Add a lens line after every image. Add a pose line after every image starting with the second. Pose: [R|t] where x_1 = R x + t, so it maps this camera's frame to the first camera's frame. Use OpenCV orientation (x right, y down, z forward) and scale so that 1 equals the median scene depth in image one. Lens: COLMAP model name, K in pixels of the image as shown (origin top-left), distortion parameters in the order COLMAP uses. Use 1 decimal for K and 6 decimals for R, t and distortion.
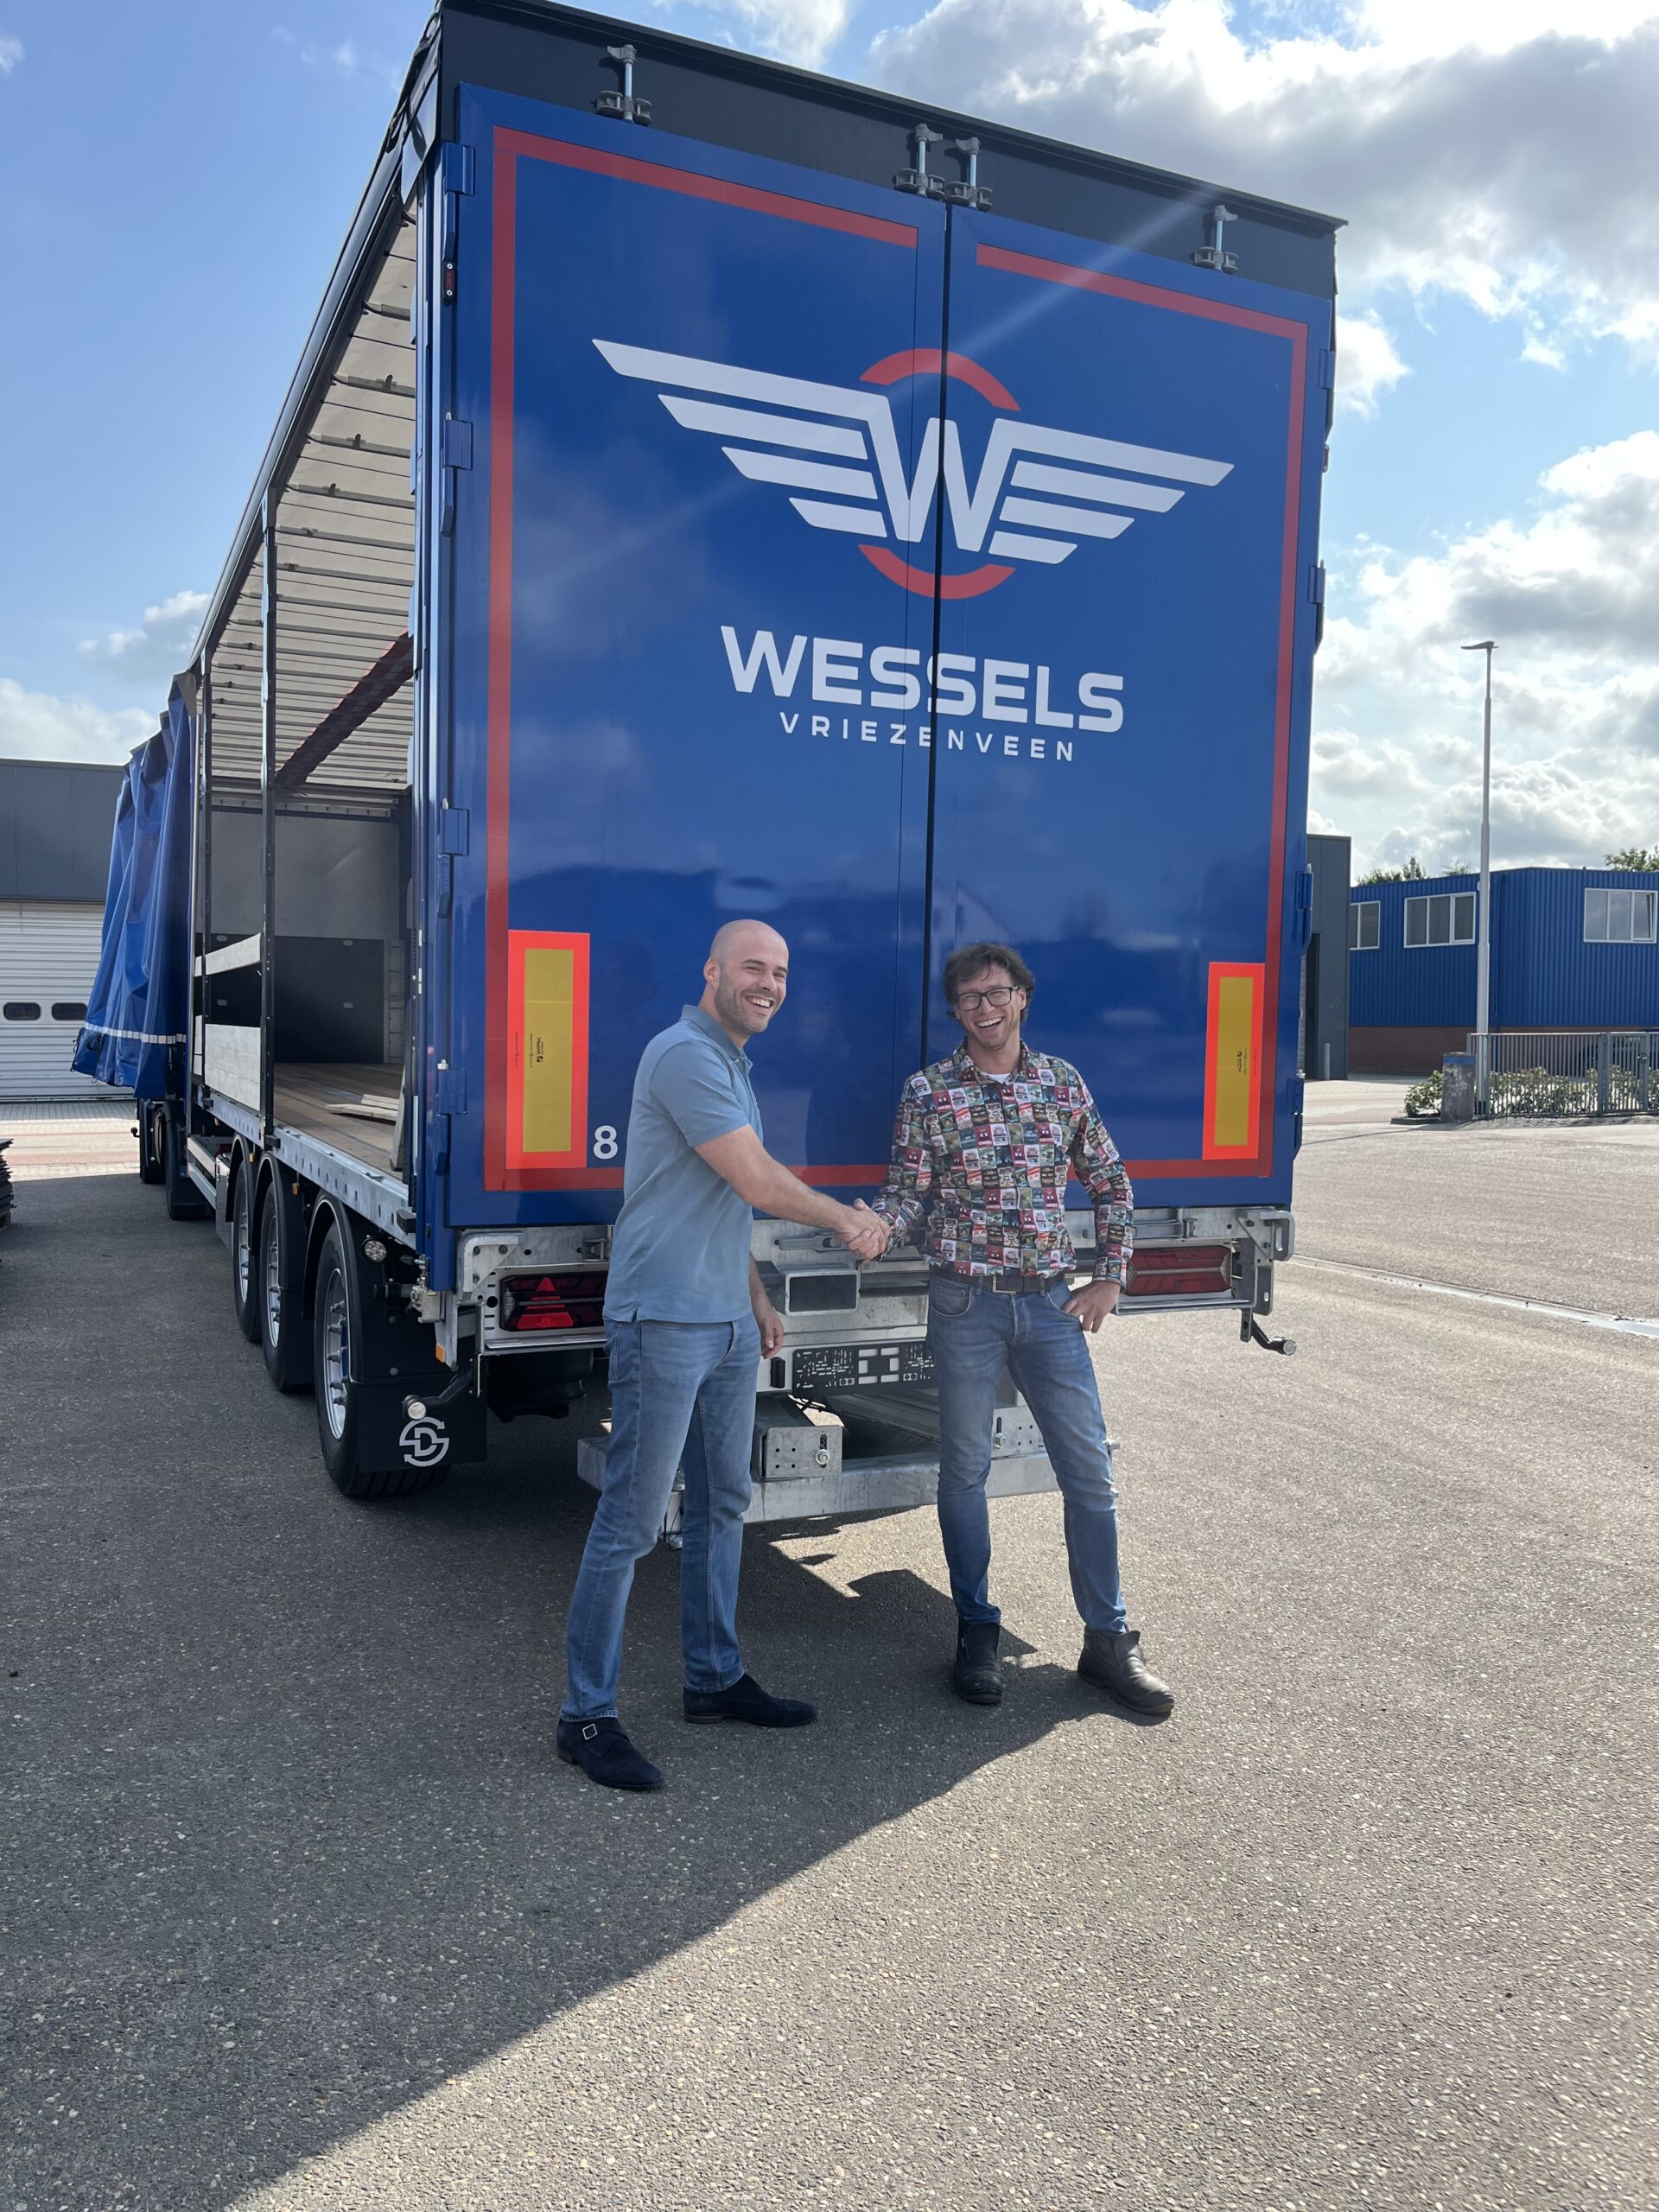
lens RADIAL K [[1706.3, 0, 835.3], [0, 1706.3, 1105.9], [0, 0, 1]] dist [0.010997, -0.009848]
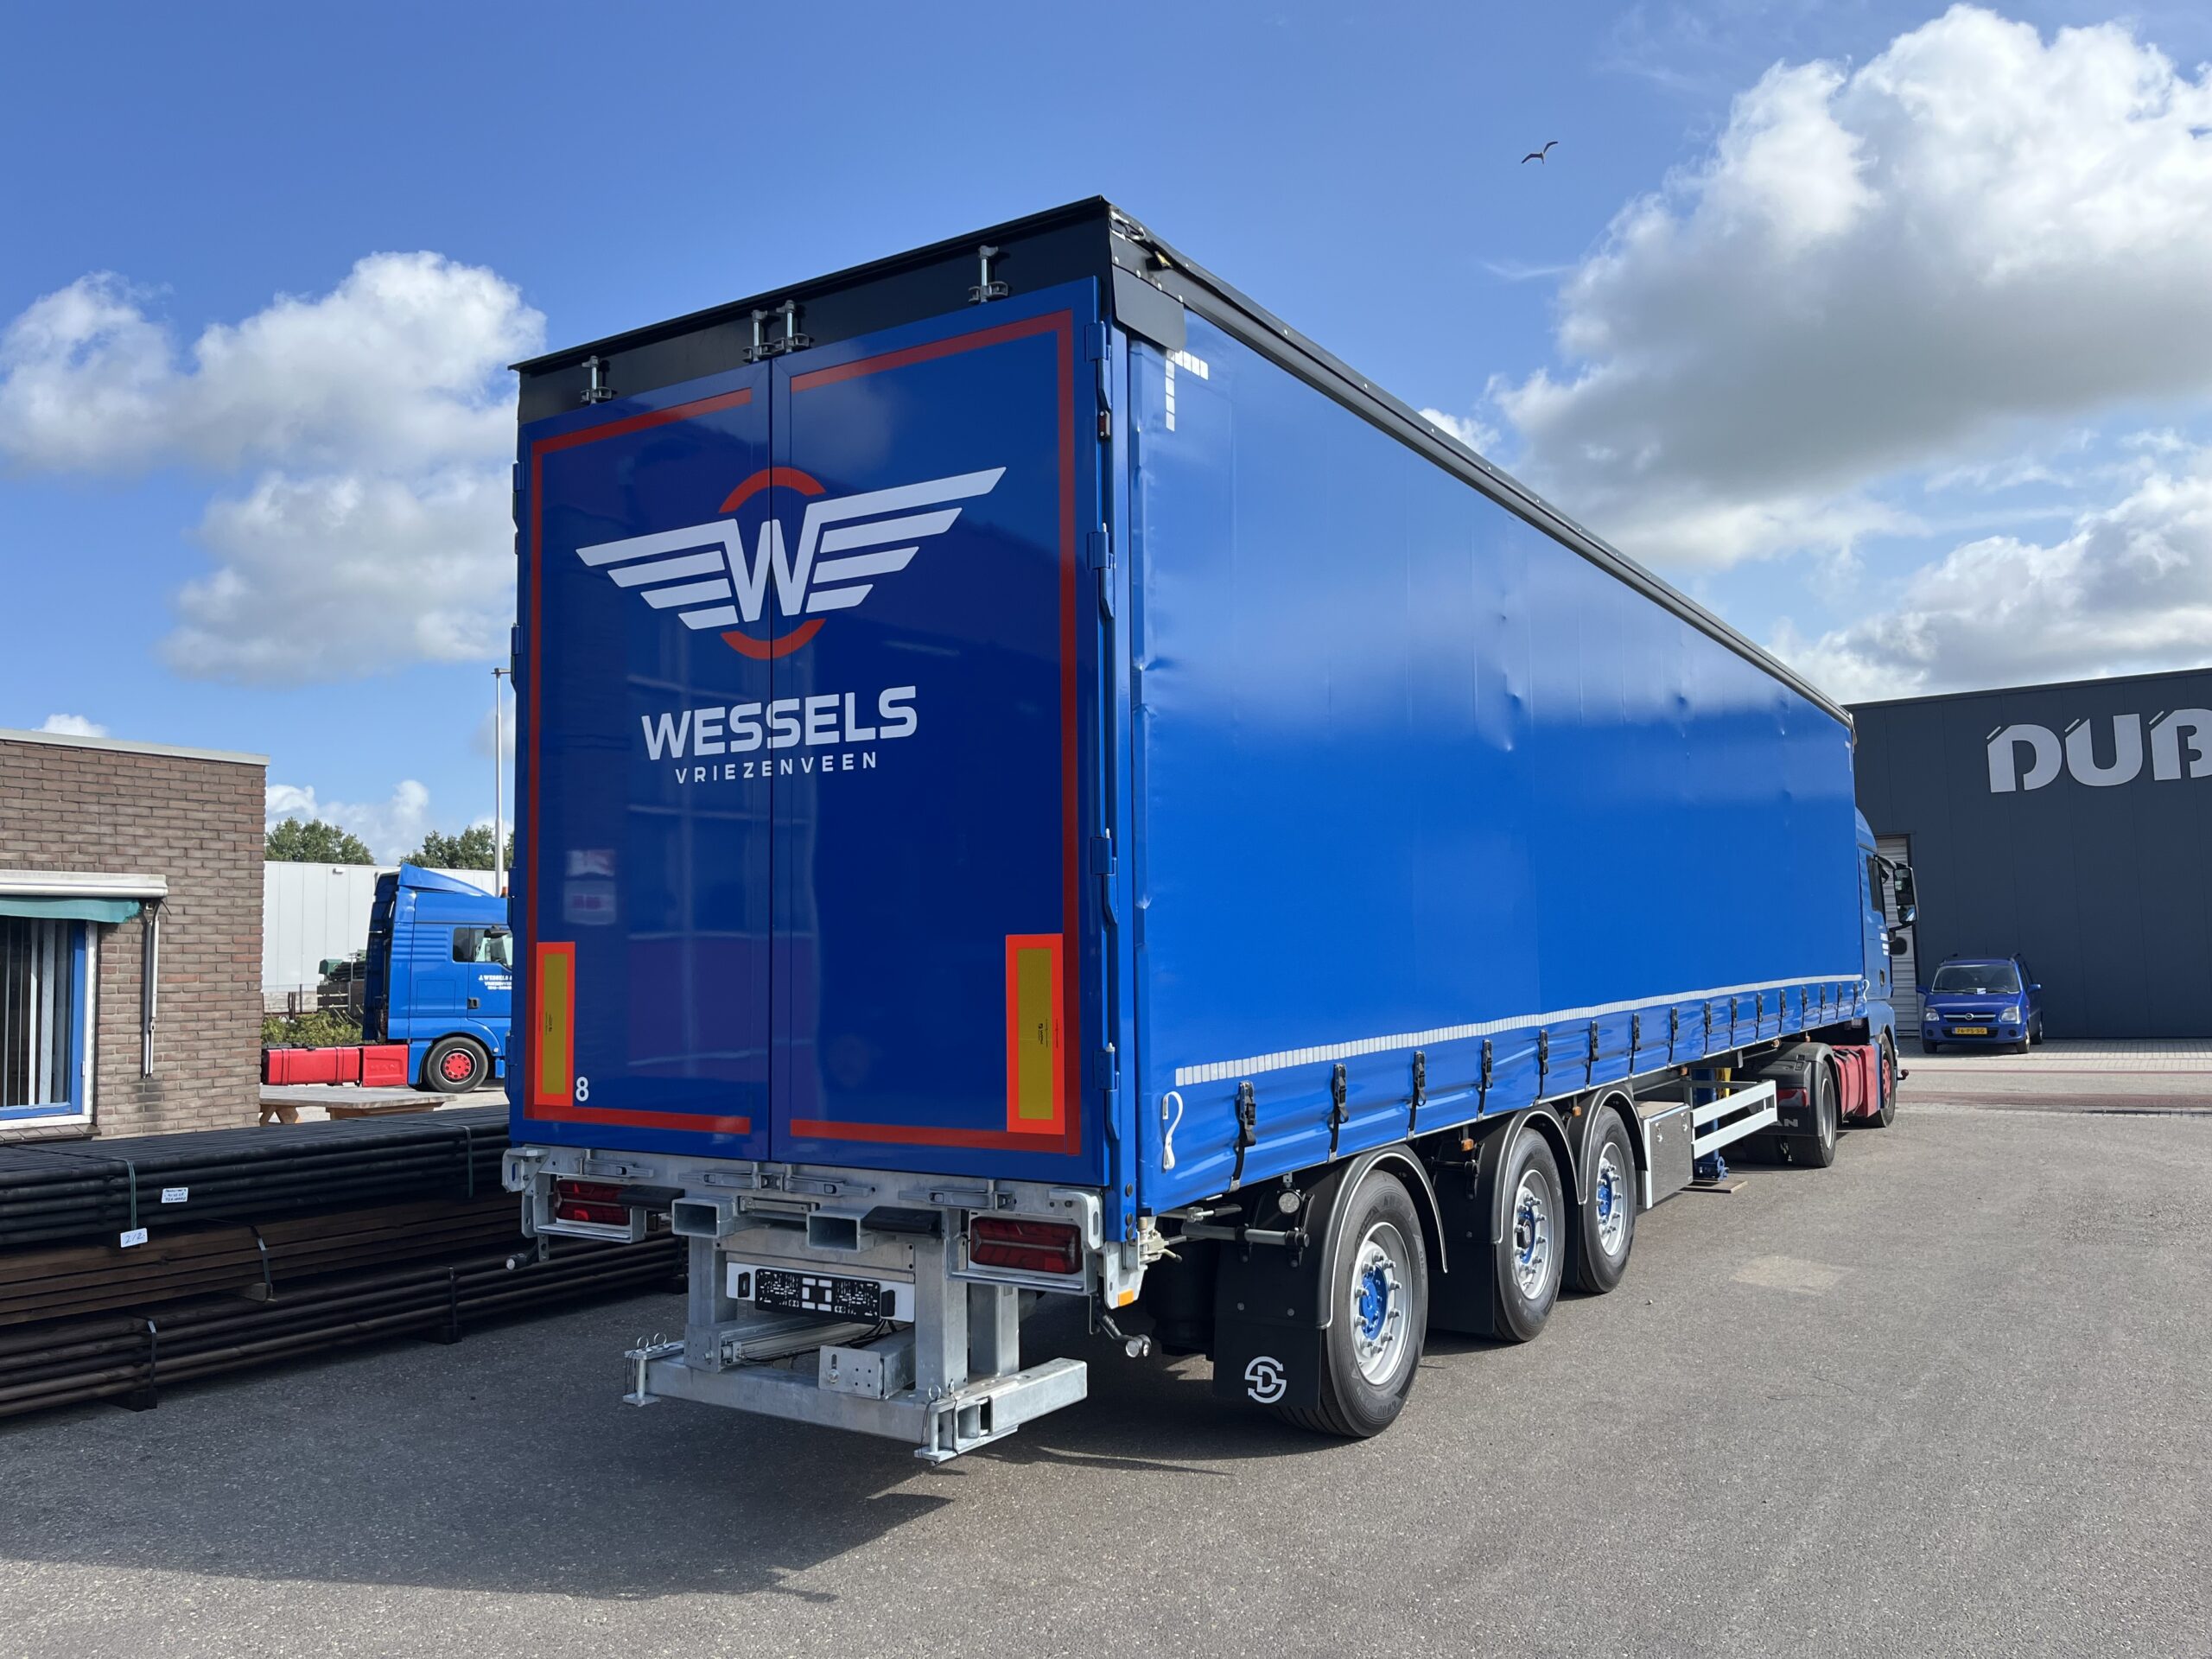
lens RADIAL K [[1706.3, 0, 1113.9], [0, 1706.3, 841.2], [0, 0, 1]] dist [0.010997, -0.009848]
pose [[0.551622, -0.087451, -0.829497, 1.205802], [-0.026705, 0.992127, -0.122356, -0.019152], [0.833666, 0.089646, 0.544944, 0.535558]]
